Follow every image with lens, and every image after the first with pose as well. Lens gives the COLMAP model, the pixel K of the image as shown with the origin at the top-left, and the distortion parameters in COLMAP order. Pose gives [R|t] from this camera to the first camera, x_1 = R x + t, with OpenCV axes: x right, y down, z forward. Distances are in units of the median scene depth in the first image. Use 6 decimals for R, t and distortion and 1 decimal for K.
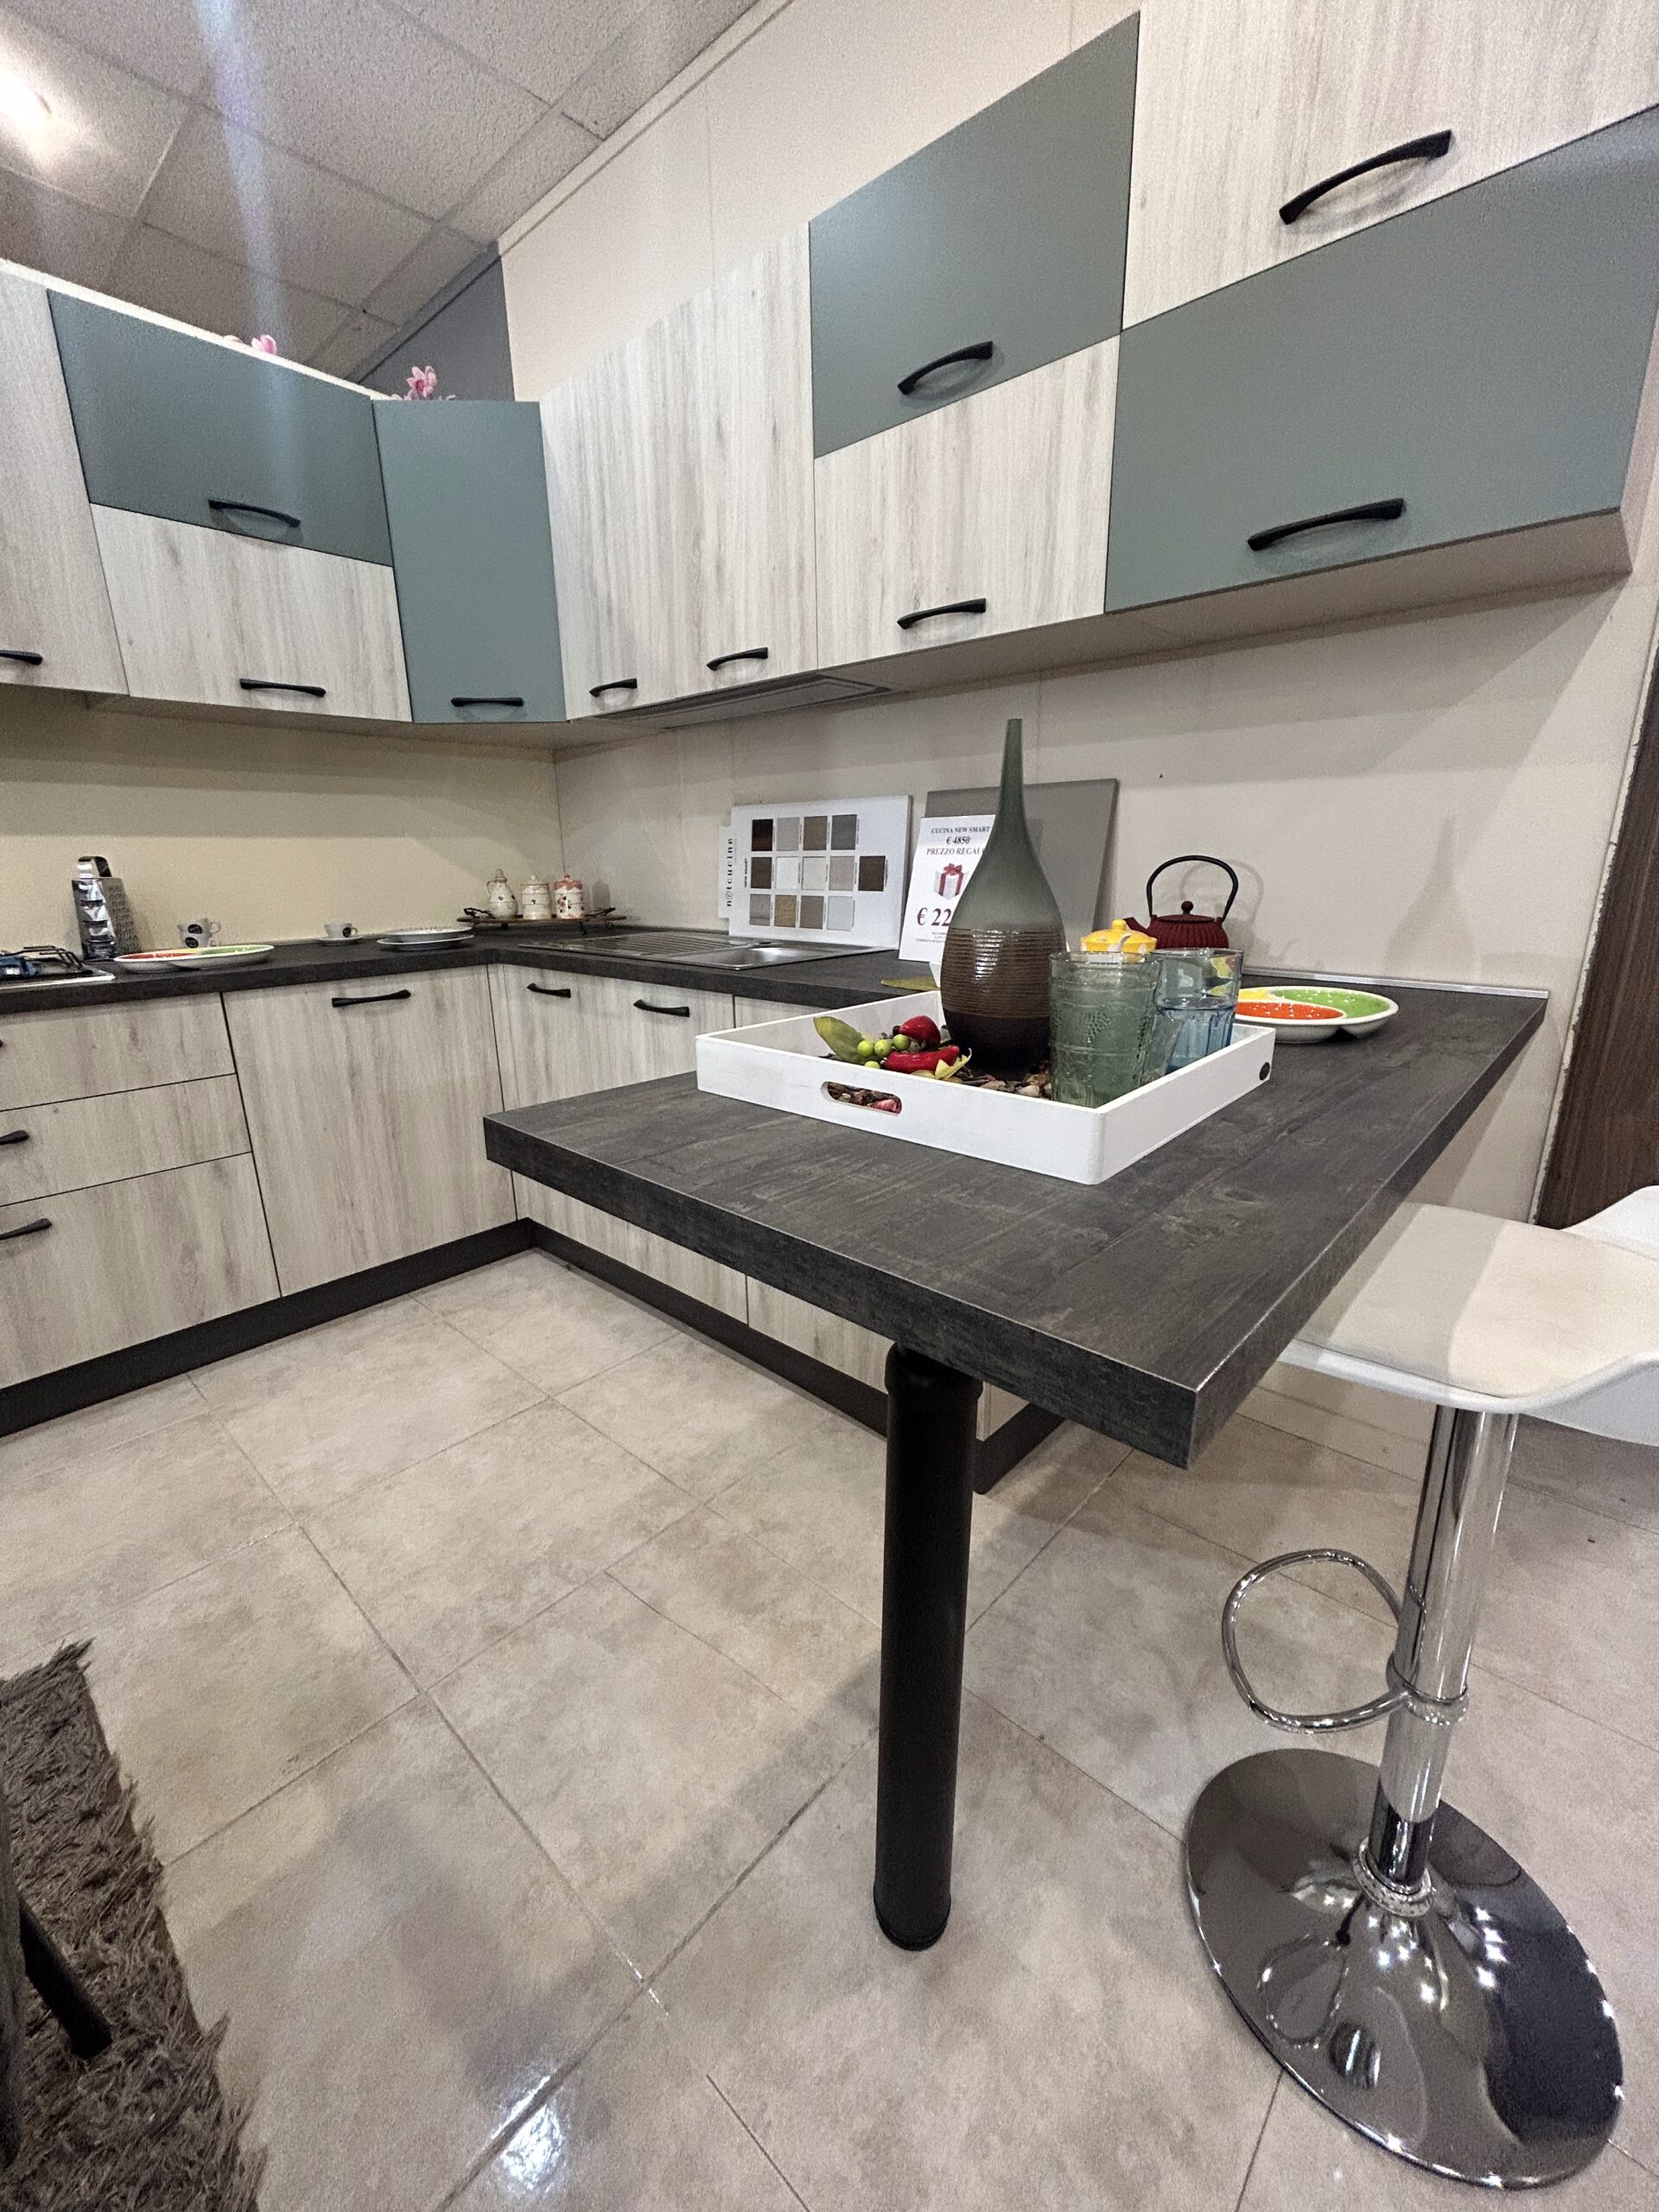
lens RADIAL K [[894.9, 0, 828.1], [0, 894.9, 1110.5], [0, 0, 1]] dist [-0.003962, -0.000236]
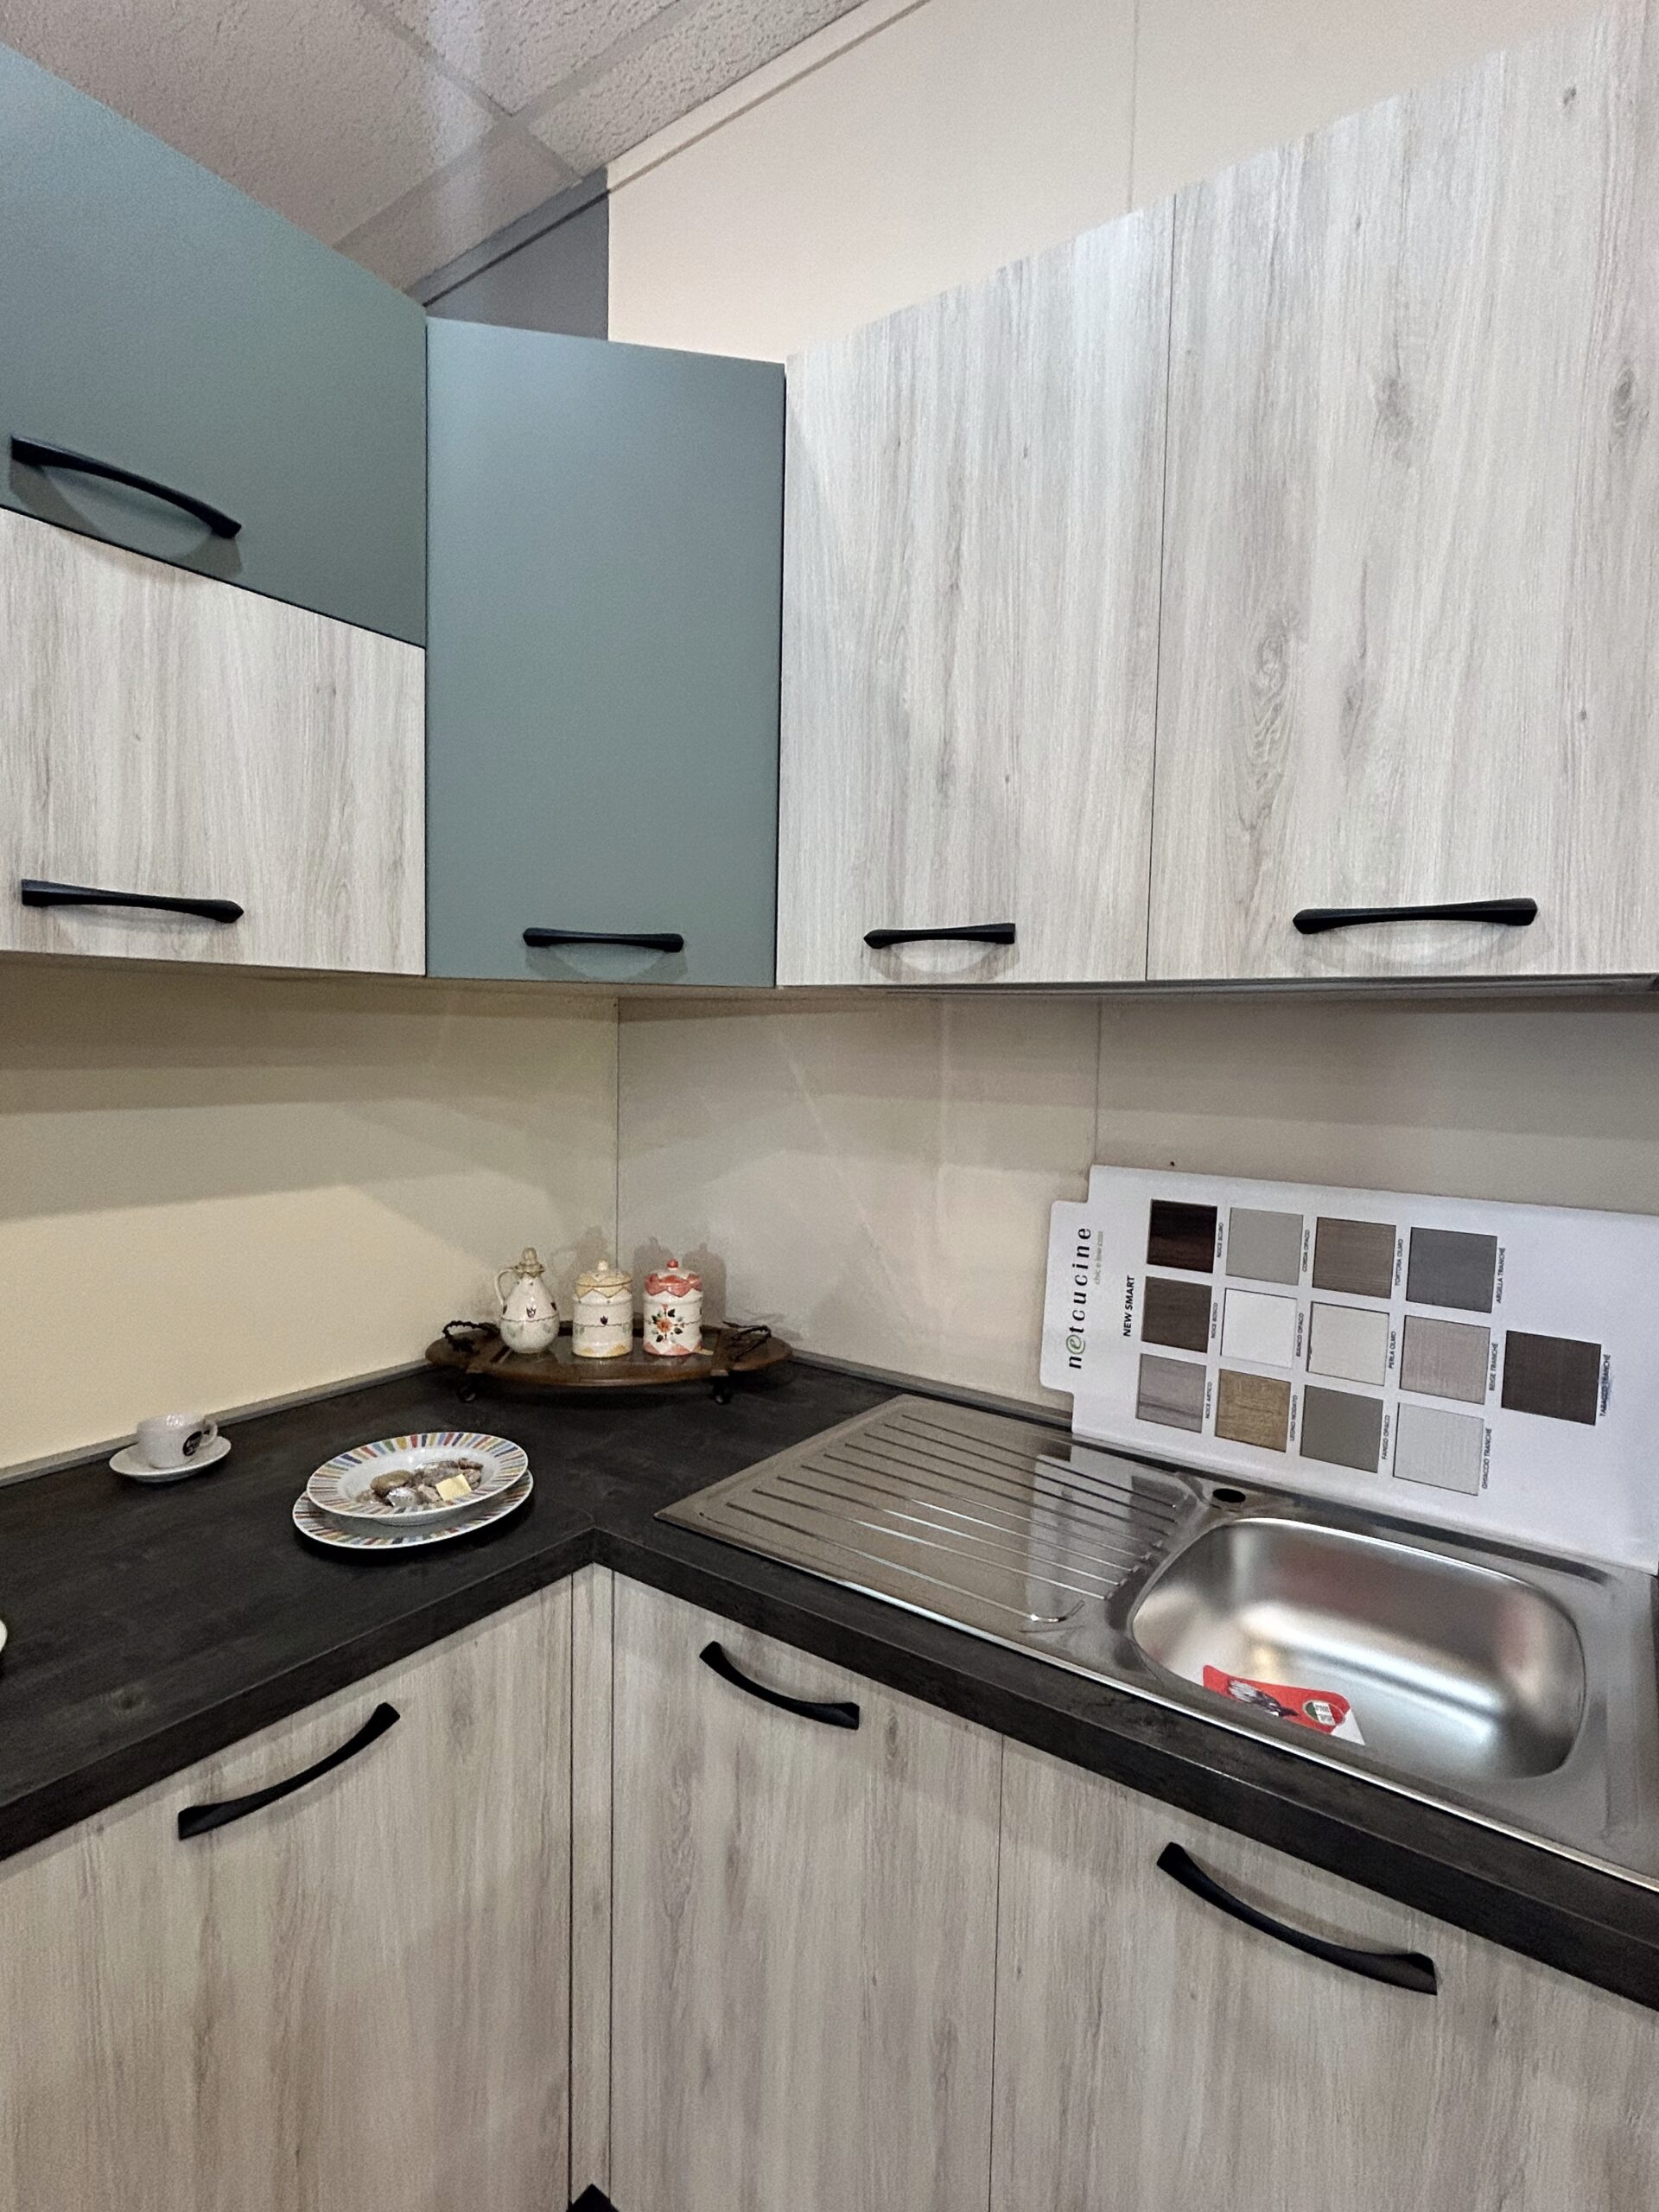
lens RADIAL K [[1087.6, 0, 827.1], [0, 1087.6, 1104.7], [0, 0, 1]] dist [-0.003745, 0.000168]
pose [[0.991672, 0.026552, 0.126023, -0.348964], [0.000428, 0.977832, -0.209389, -0.272312], [-0.128789, 0.207699, 0.969678, 0.493301]]
